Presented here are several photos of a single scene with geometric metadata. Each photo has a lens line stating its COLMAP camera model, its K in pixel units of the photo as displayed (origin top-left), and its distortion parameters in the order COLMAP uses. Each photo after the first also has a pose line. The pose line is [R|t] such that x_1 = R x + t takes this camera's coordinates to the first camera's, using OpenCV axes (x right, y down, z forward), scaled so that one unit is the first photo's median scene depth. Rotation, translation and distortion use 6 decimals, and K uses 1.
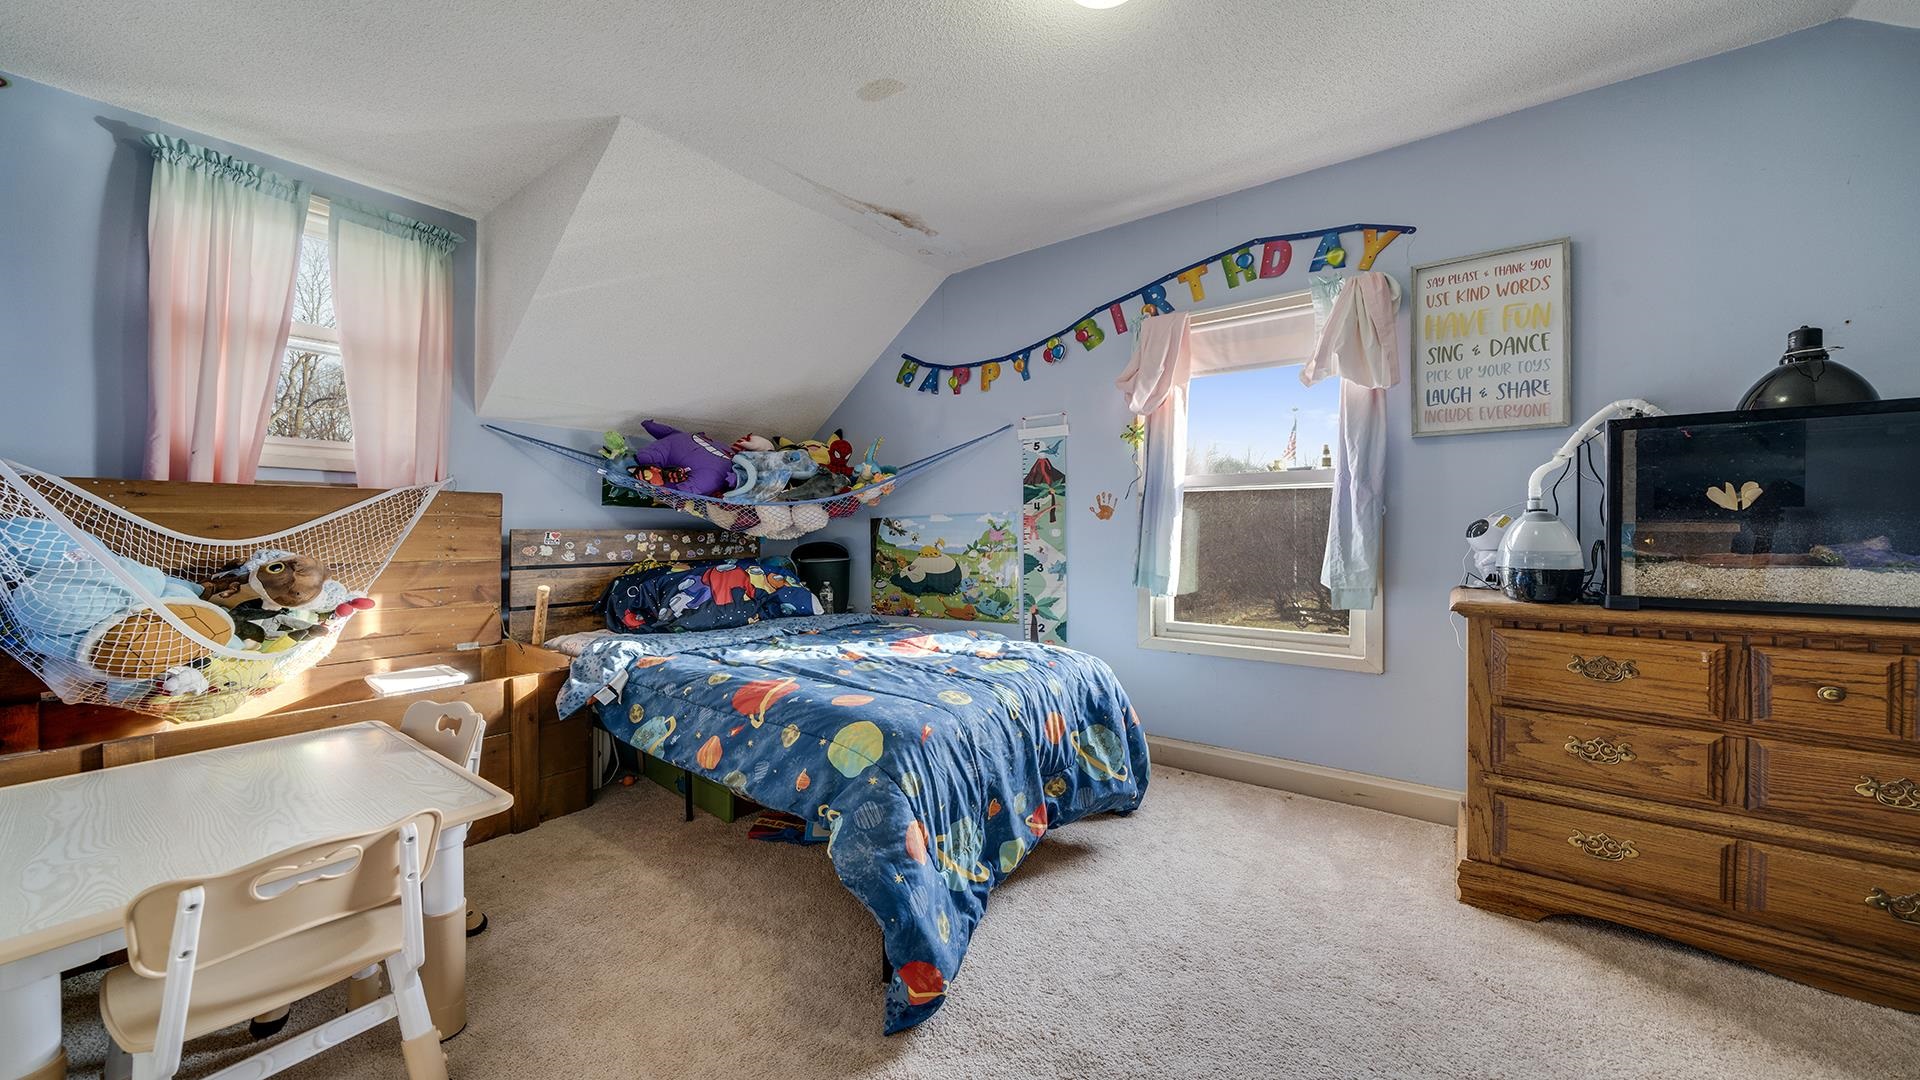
lens RADIAL K [[672.2, 0, 961.3], [0, 672.2, 533.7], [0, 0, 1]] dist [-0.002445, 0.000127]
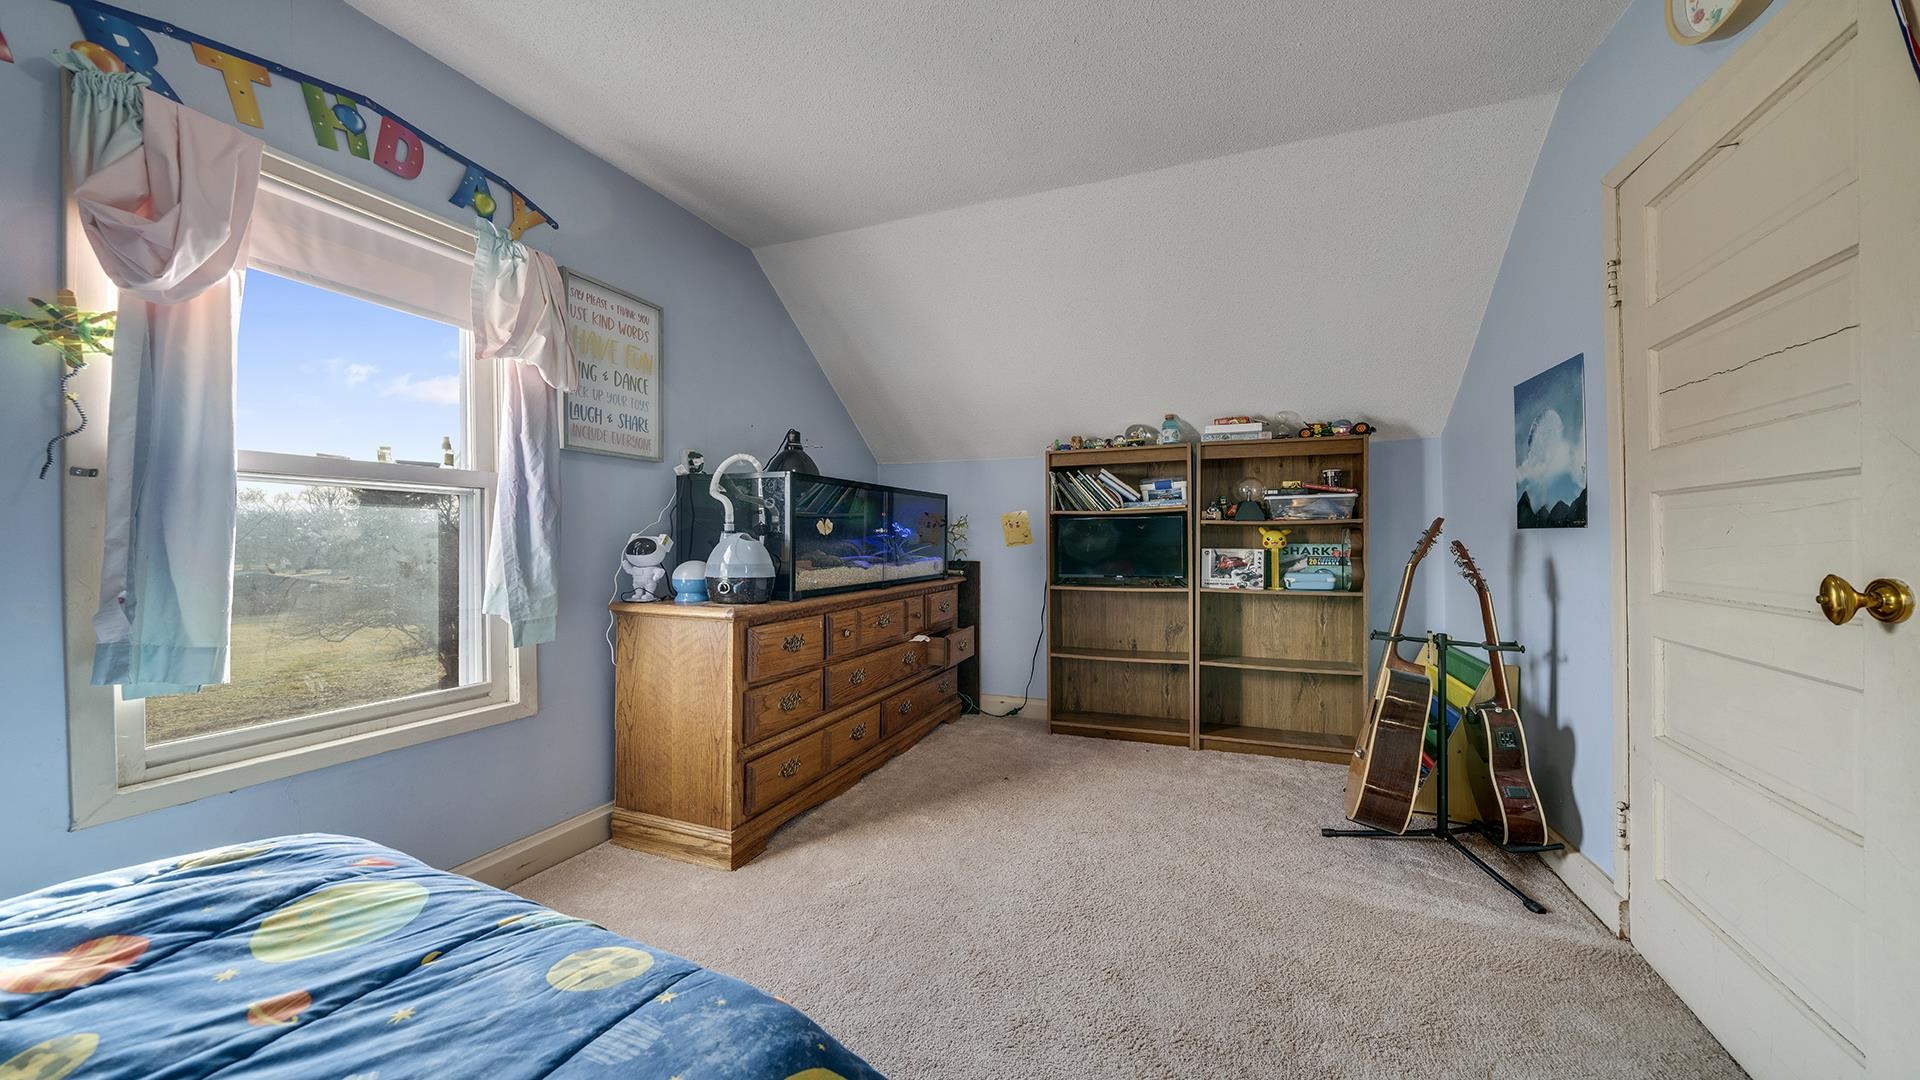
lens RADIAL K [[672.2, 0, 957.5], [0, 672.2, 535.7], [0, 0, 1]] dist [-0.002445, 0.000127]
pose [[-0.258448, 0.009794, 0.965976, -0.405250], [0.009848, 0.999923, -0.007503, -0.011812], [-0.965975, 0.007574, -0.258524, 0.783215]]
